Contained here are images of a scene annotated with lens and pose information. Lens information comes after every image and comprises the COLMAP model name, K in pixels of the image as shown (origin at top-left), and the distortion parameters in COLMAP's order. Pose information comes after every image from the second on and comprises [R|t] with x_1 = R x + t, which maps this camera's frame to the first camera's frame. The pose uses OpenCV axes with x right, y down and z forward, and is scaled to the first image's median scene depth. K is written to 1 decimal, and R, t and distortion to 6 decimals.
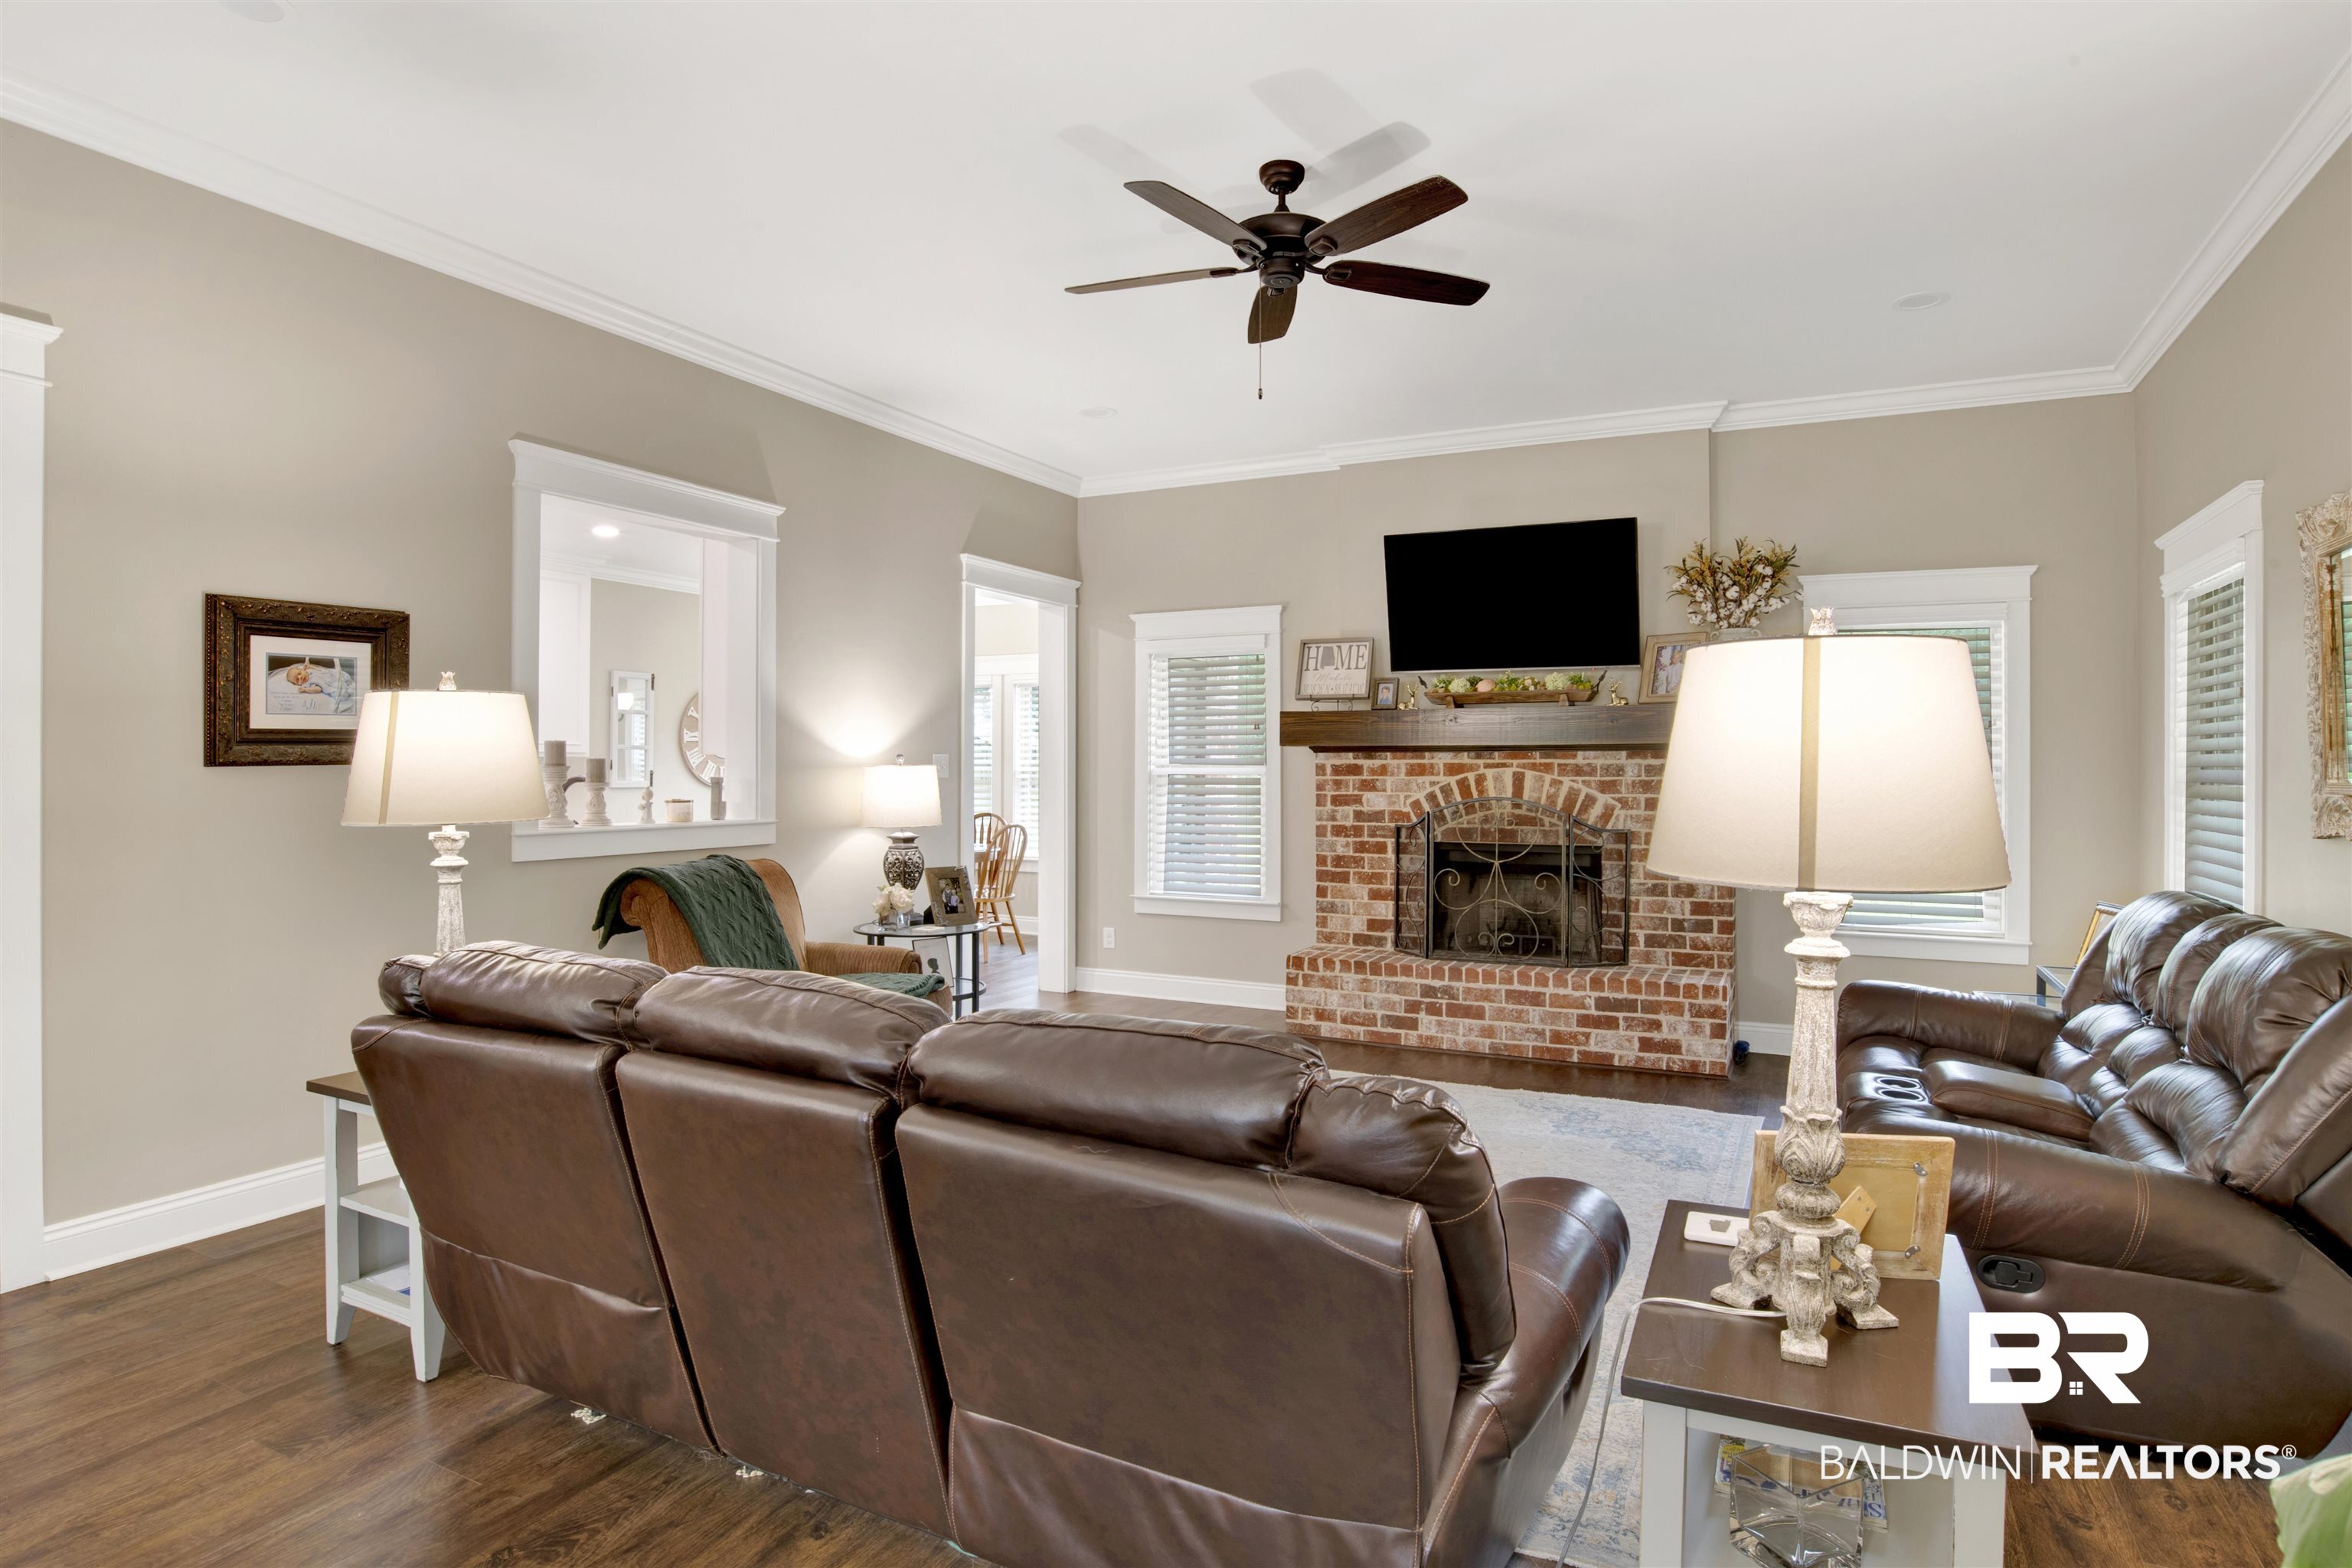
lens RADIAL K [[1251.0, 0, 1191.9], [0, 1251.0, 773.4], [0, 0, 1]] dist [-0.081540, 0.037237]
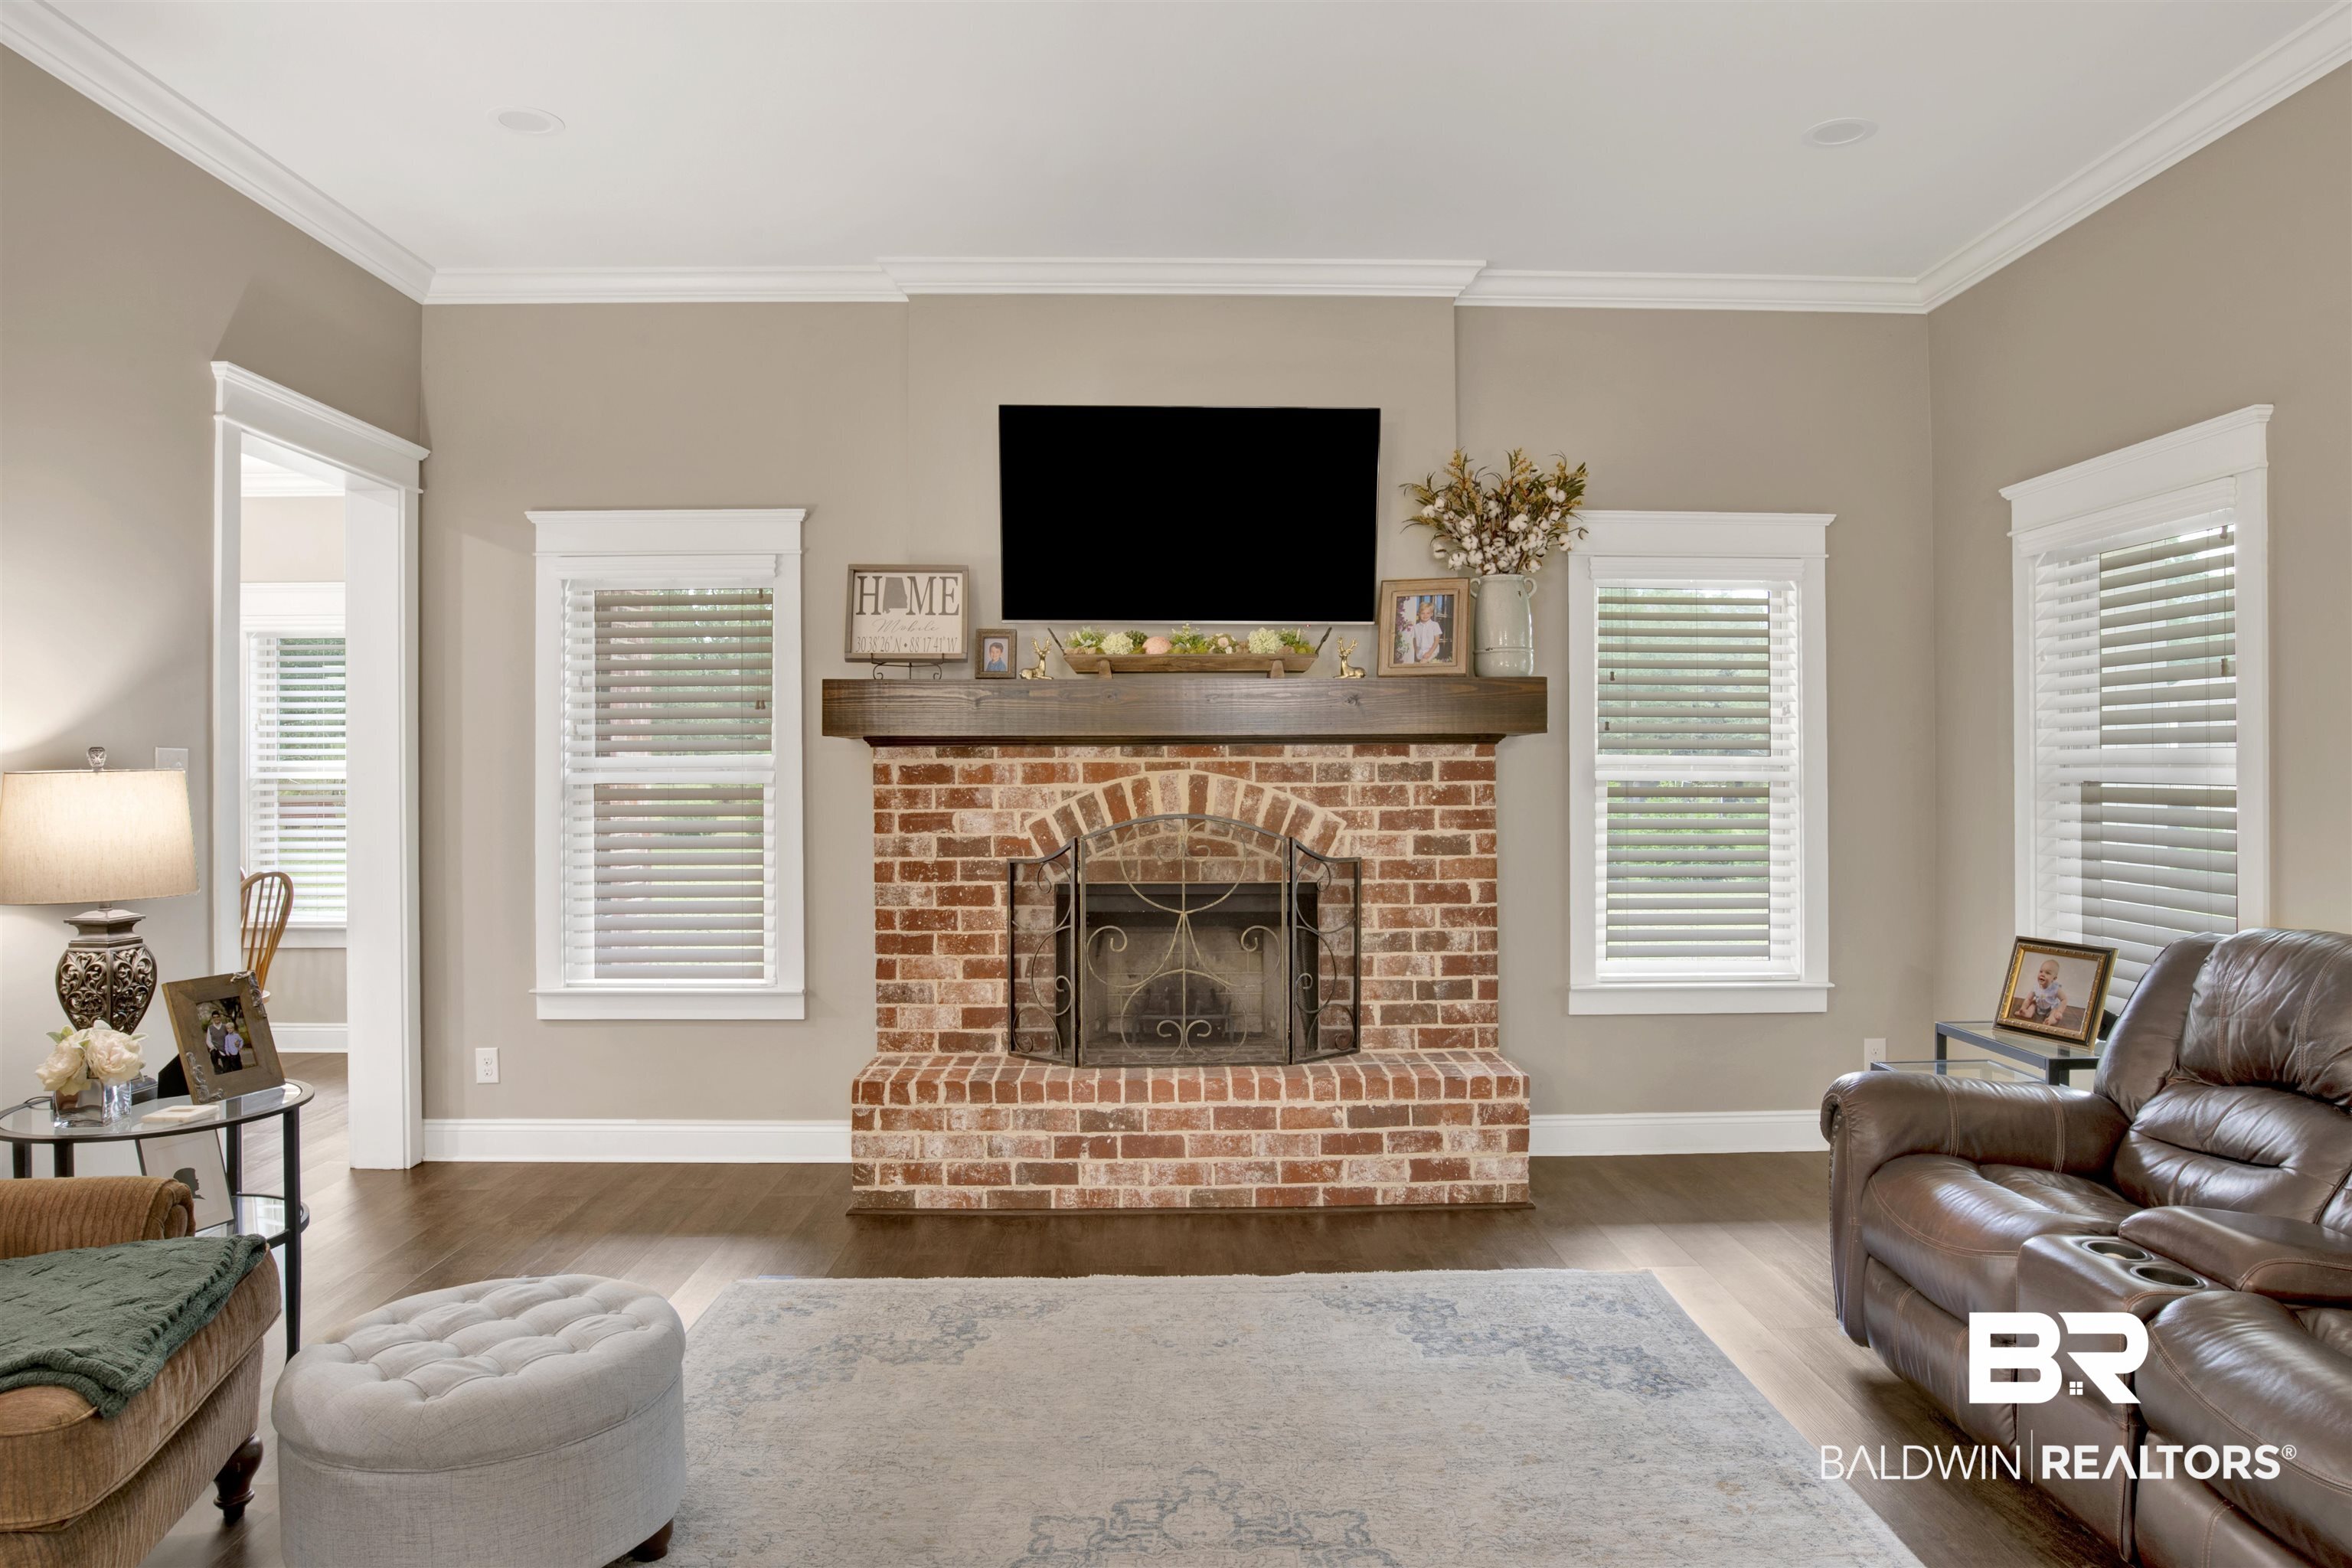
lens RADIAL K [[1477.9, 0, 1189.5], [0, 1477.9, 771.6], [0, 0, 1]] dist [-0.070430, 0.033495]
pose [[0.881247, -0.004781, 0.472632, -0.120767], [0.006752, 0.999974, -0.002474, -0.001504], [-0.472608, 0.005372, 0.881256, 0.307639]]
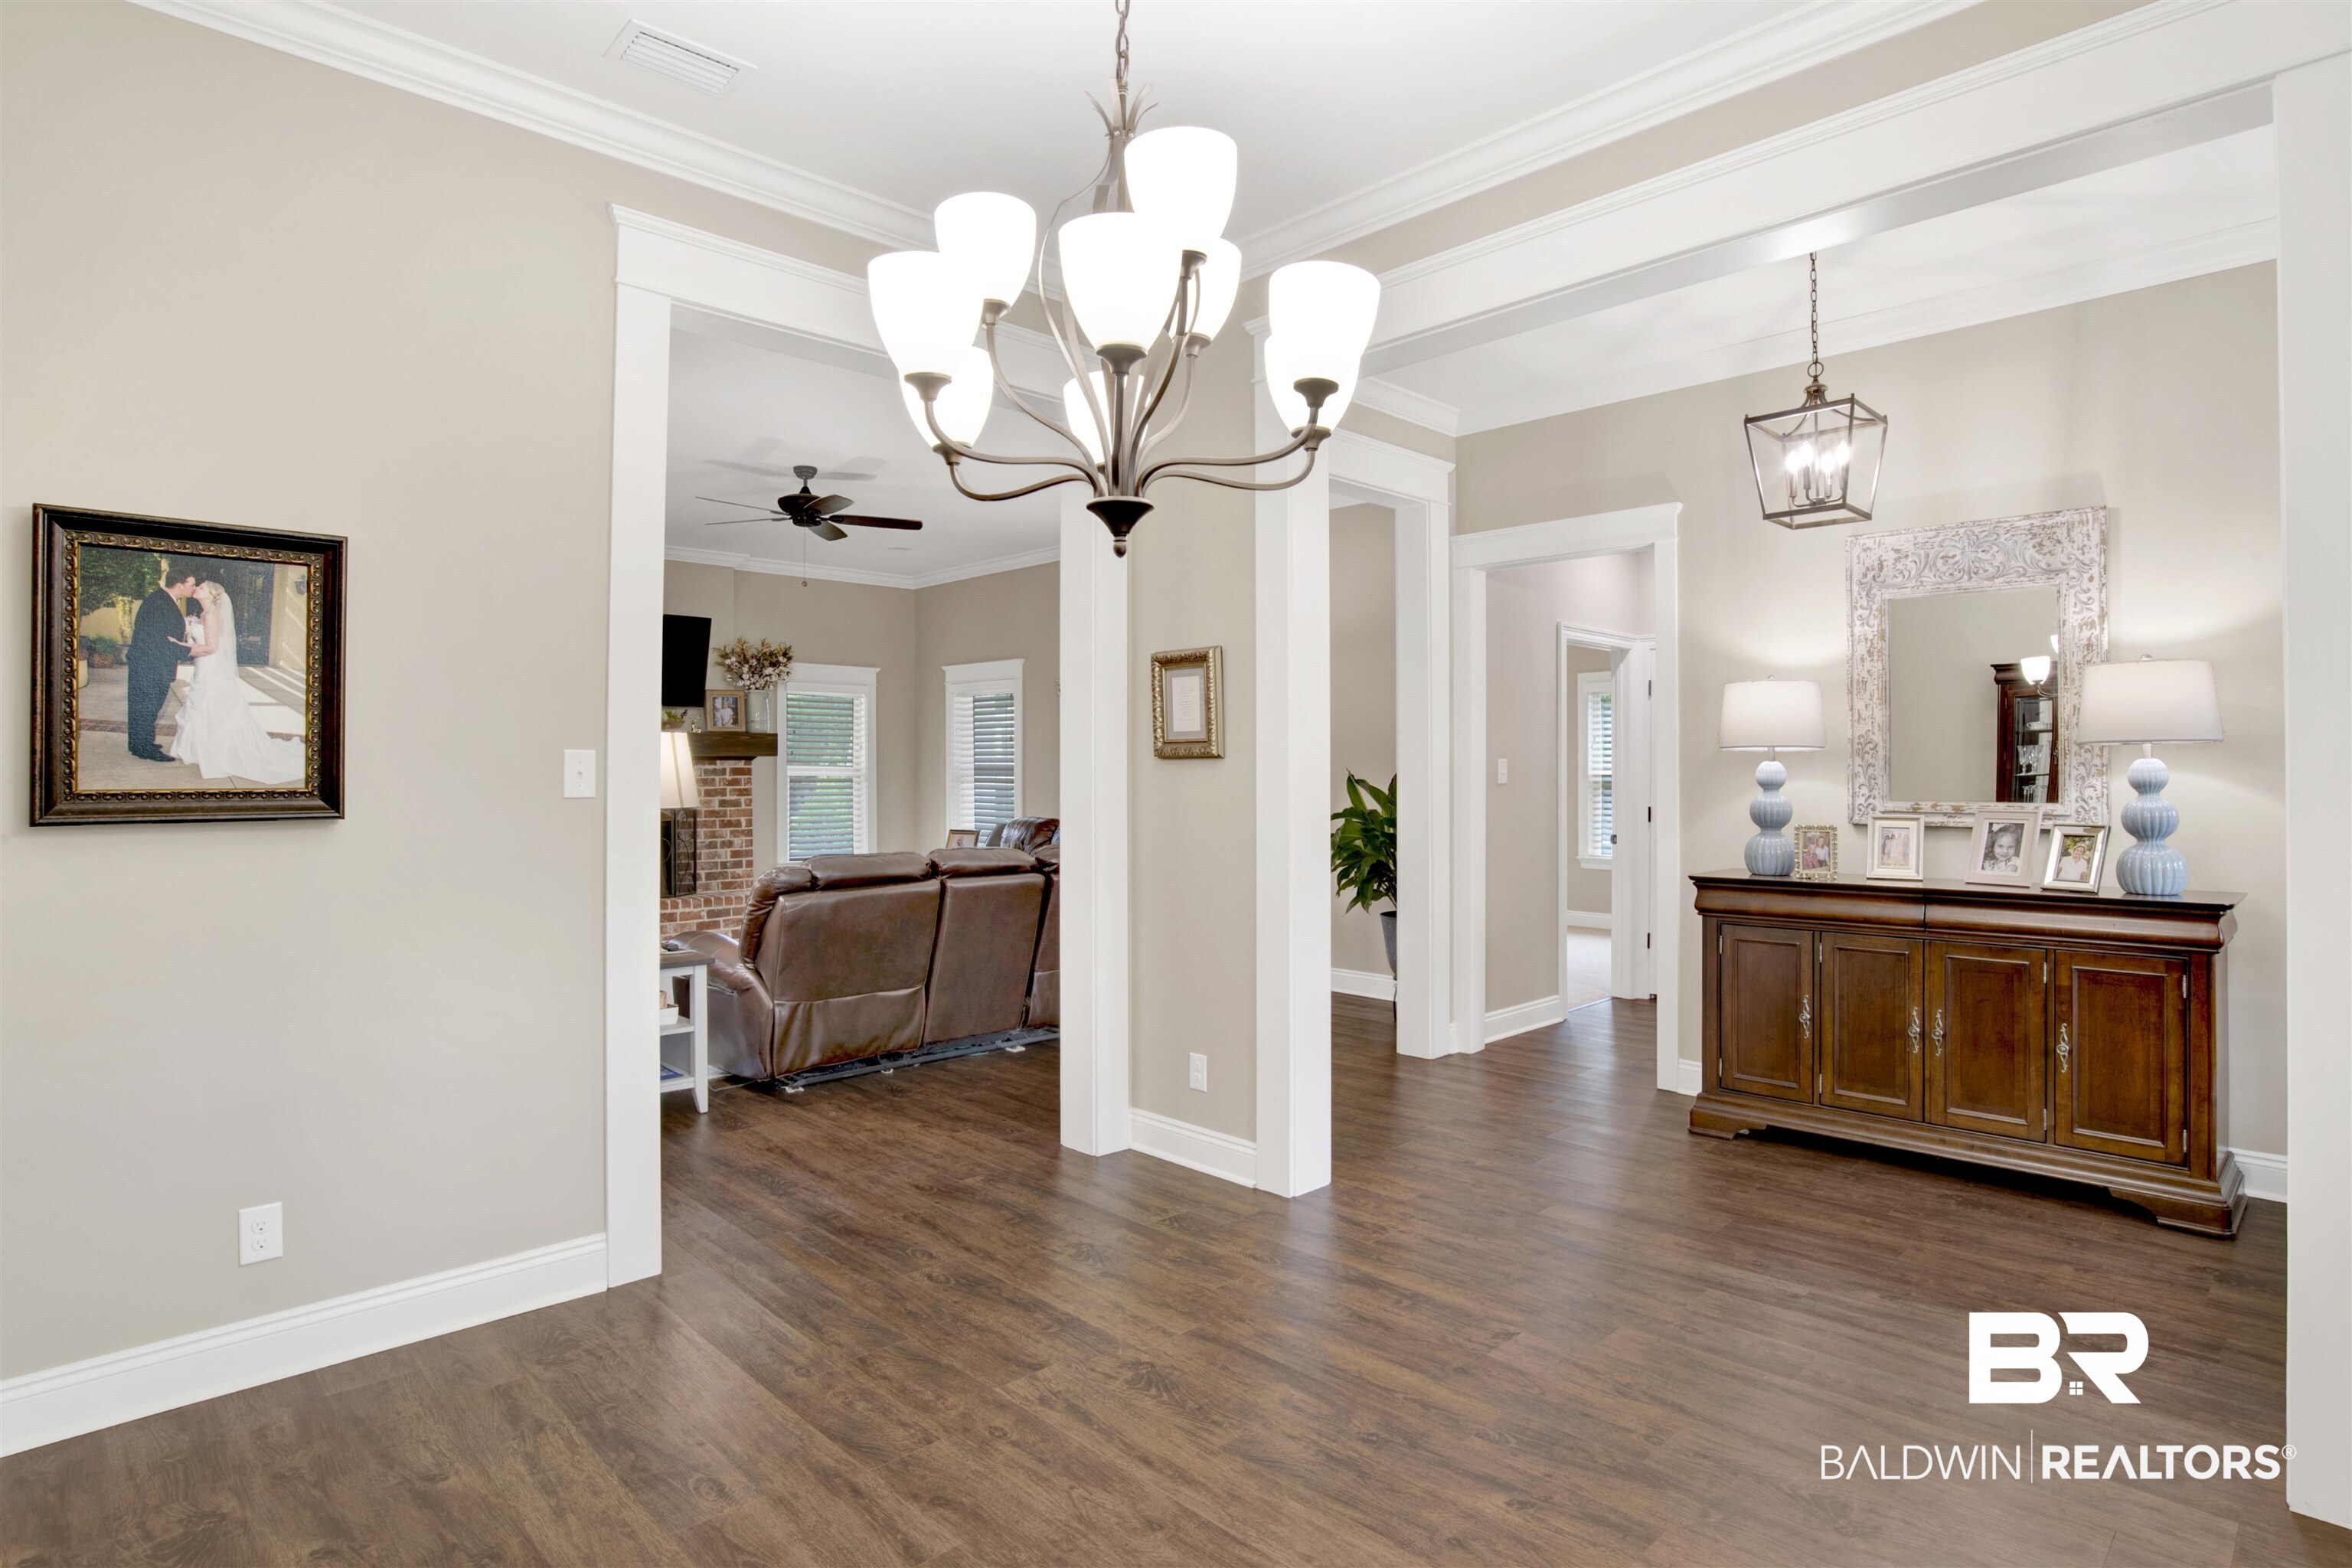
lens RADIAL K [[1251.0, 0, 1191.9], [0, 1251.0, 773.4], [0, 0, 1]] dist [-0.081540, 0.037237]
pose [[0.320467, -0.004589, 0.947249, -0.946512], [0.004239, 0.999985, 0.003411, -0.003612], [-0.947250, 0.002922, 0.320481, -0.125448]]
